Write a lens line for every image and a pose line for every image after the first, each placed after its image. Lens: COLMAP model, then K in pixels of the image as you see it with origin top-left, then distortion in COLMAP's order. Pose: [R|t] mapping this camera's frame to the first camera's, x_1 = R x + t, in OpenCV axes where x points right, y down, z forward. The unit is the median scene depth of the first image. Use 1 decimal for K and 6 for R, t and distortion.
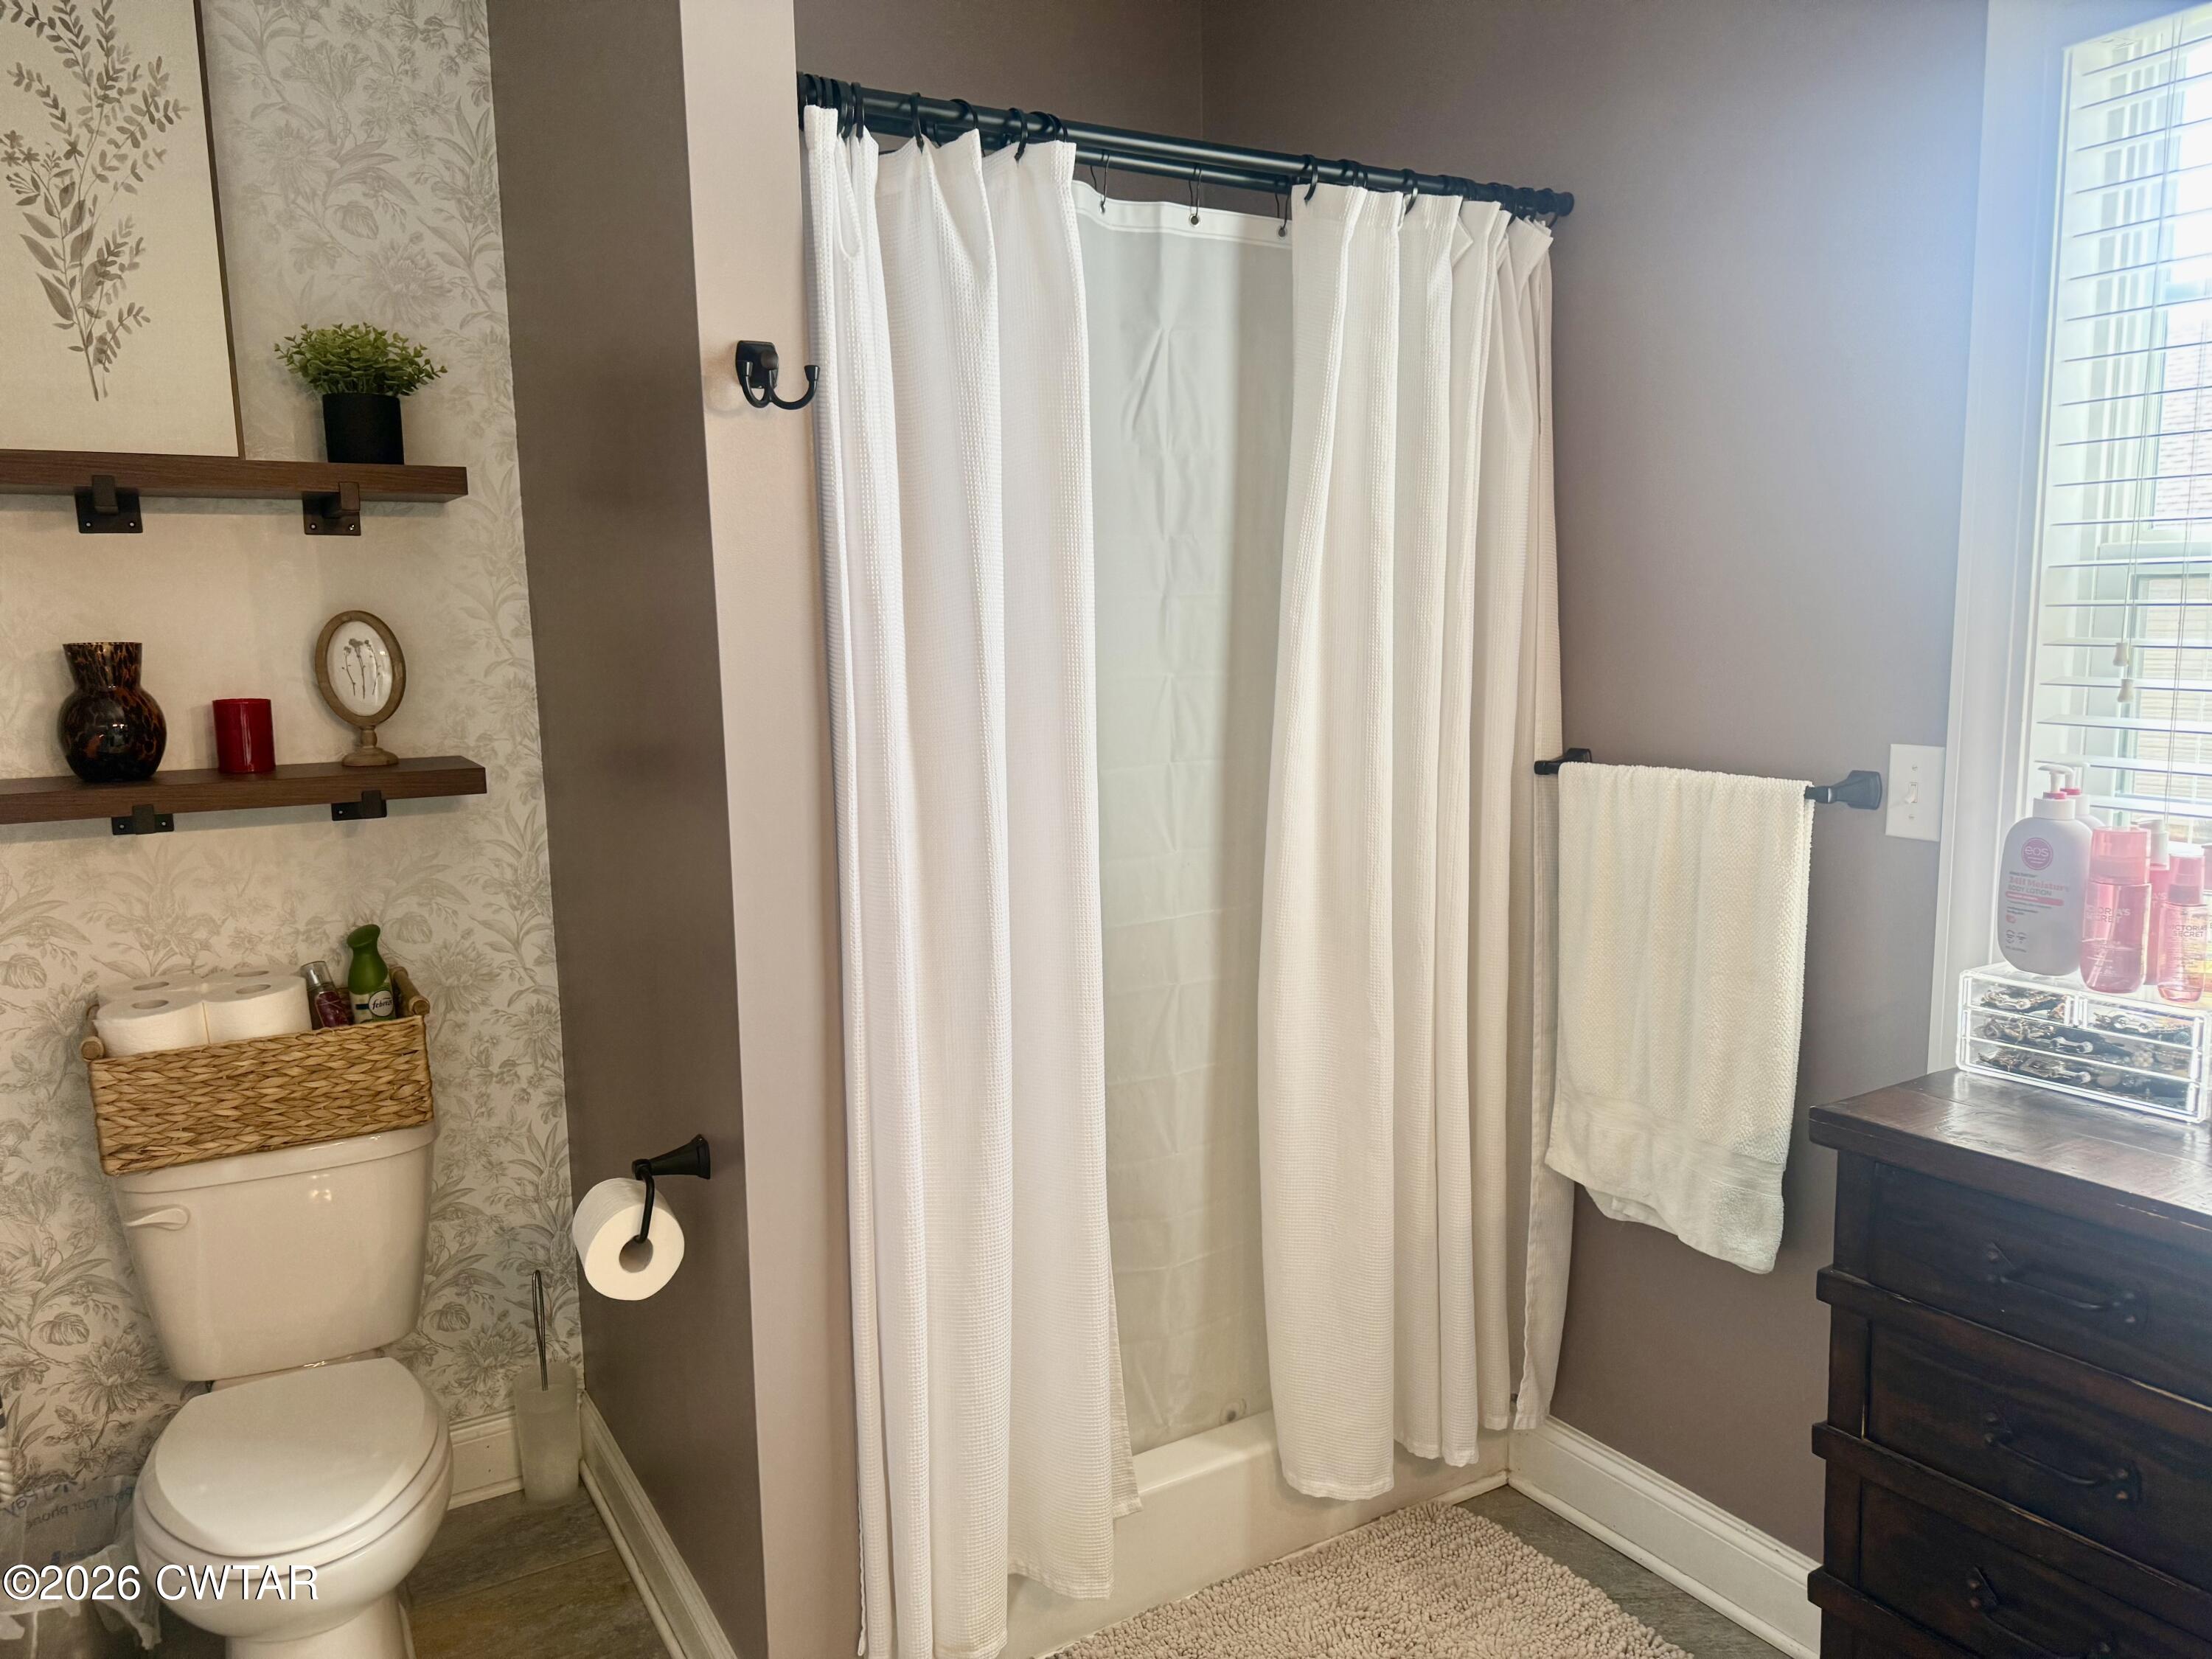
lens RADIAL K [[1570.9, 0, 1102.1], [0, 1570.9, 832.8], [0, 0, 1]] dist [0.007704, 0.001559]
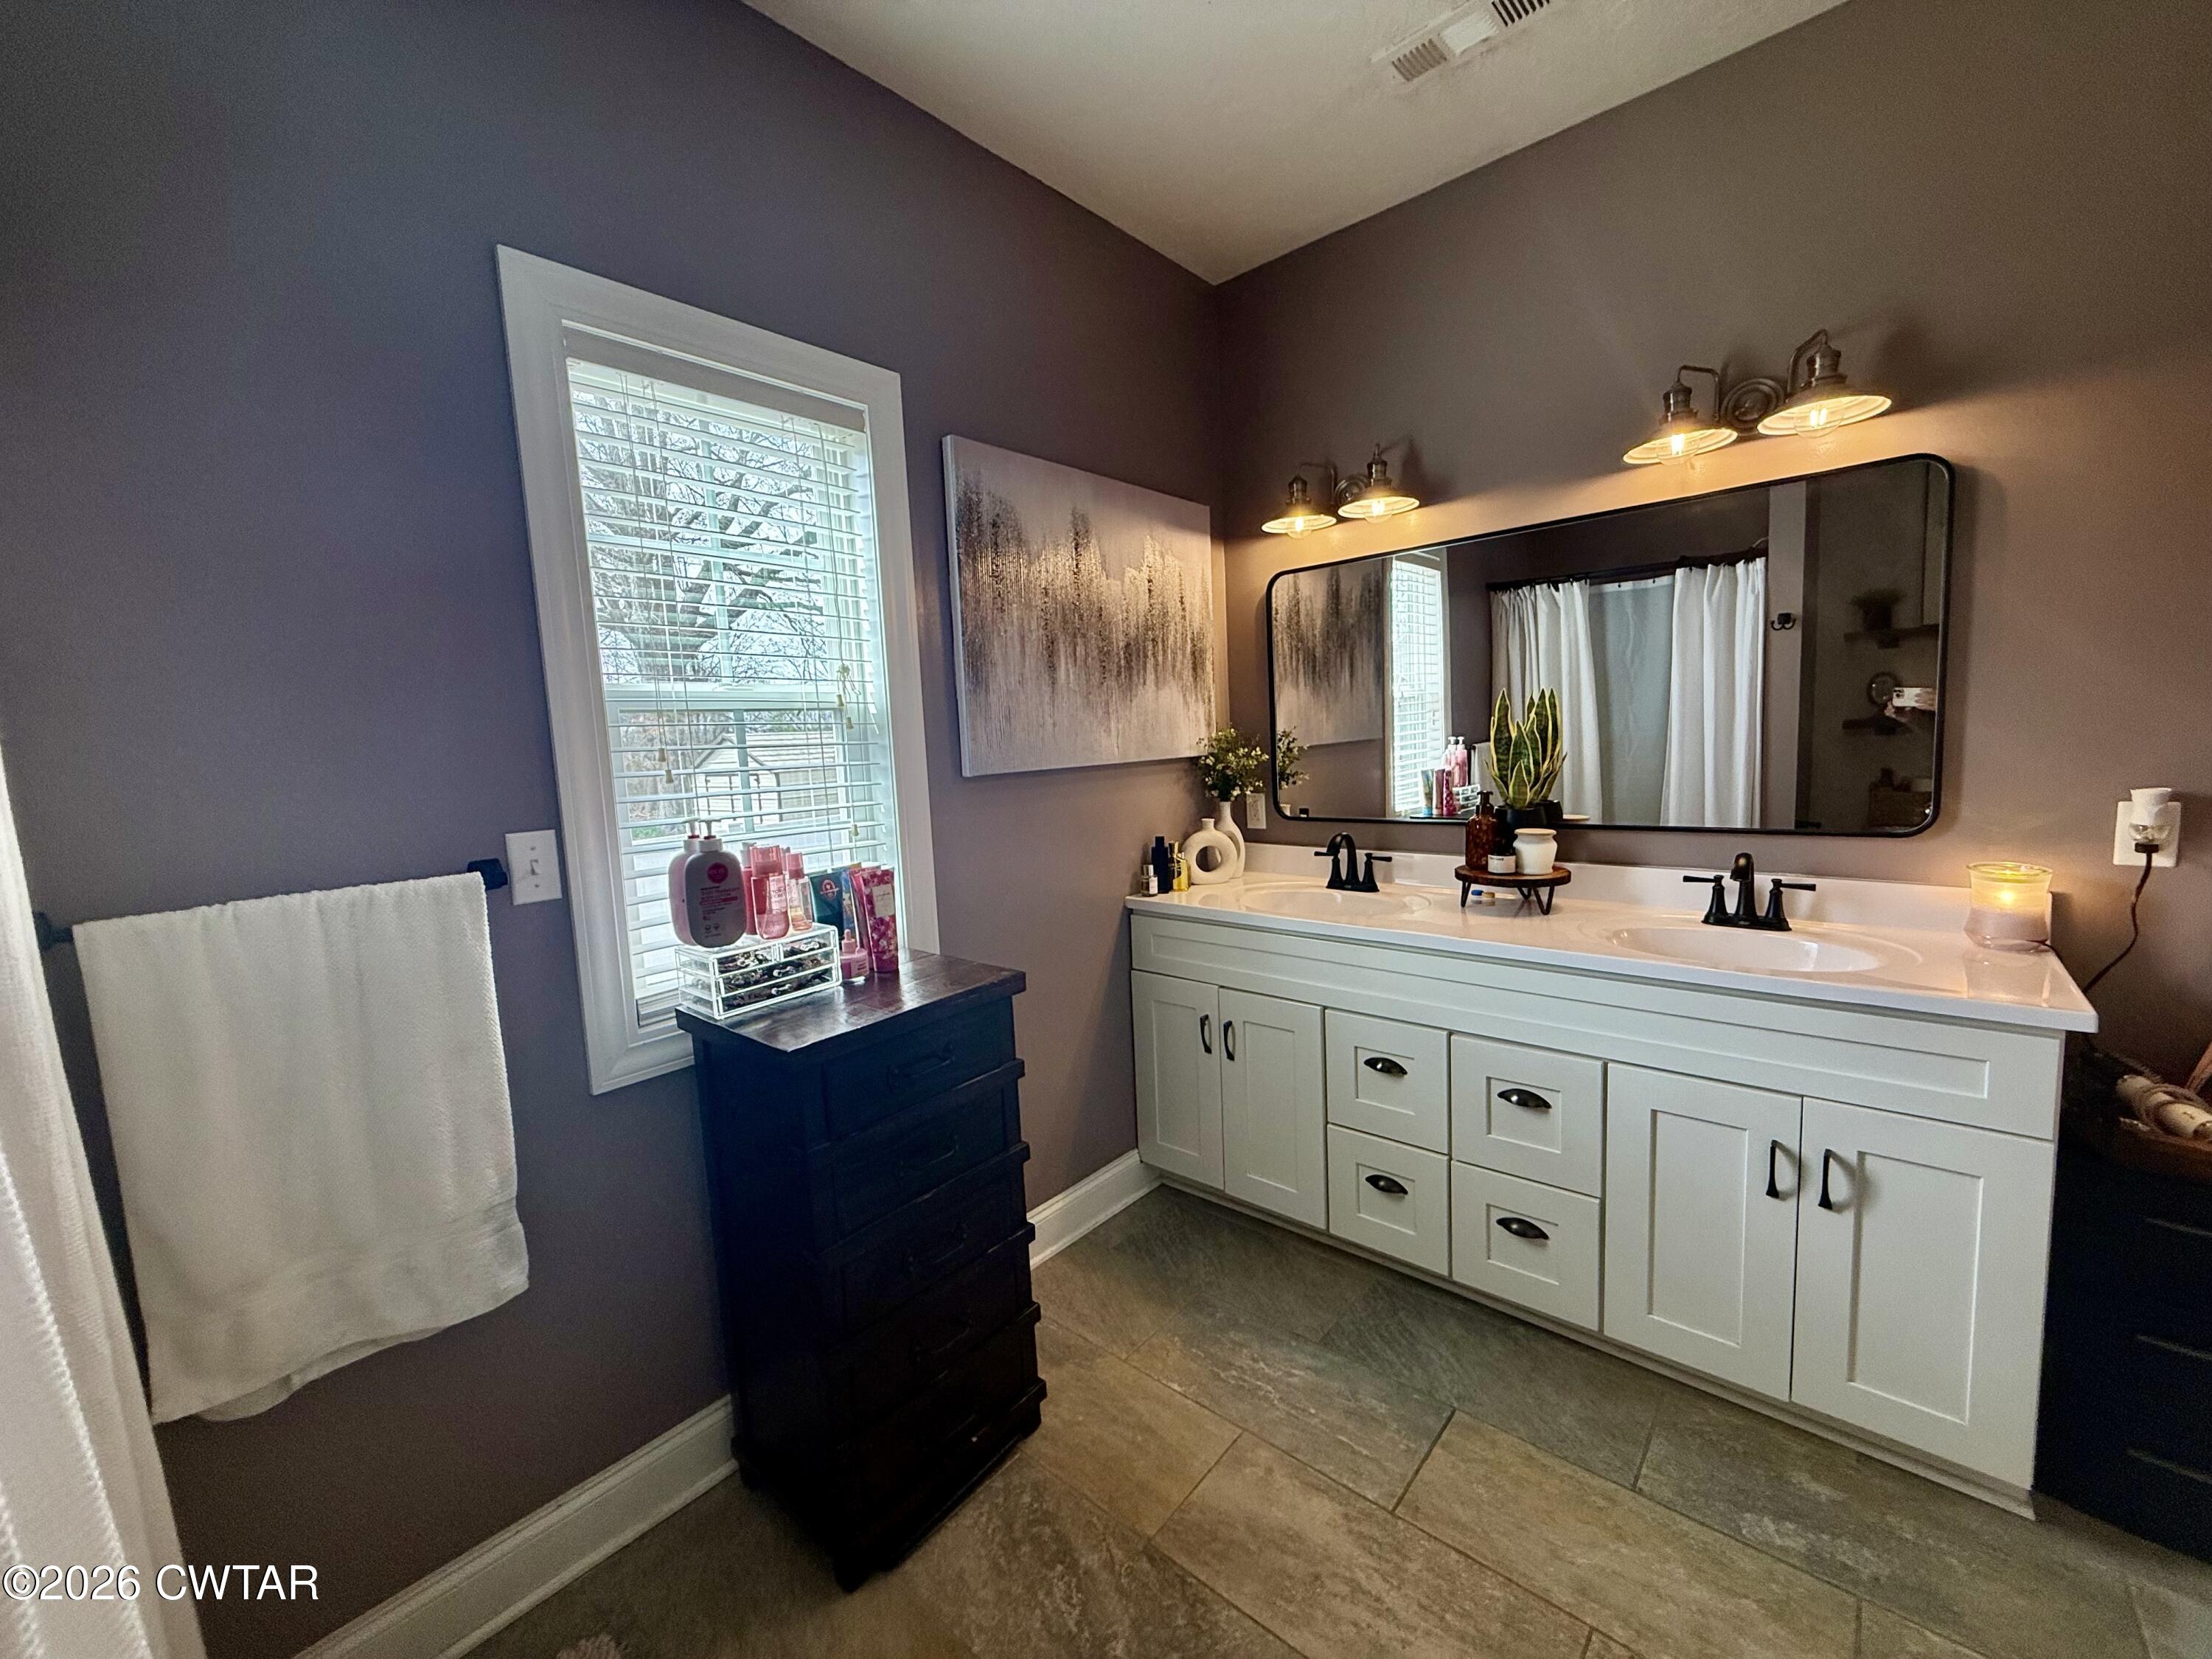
lens RADIAL K [[879.5, 0, 1098.7], [0, 879.5, 824.8], [0, 0, 1]] dist [0.001268, -0.000256]
pose [[-0.300653, -0.069286, 0.951214, -0.327416], [0.182825, 0.974675, 0.128780, -0.069134], [-0.936046, 0.212624, -0.280372, 0.756629]]
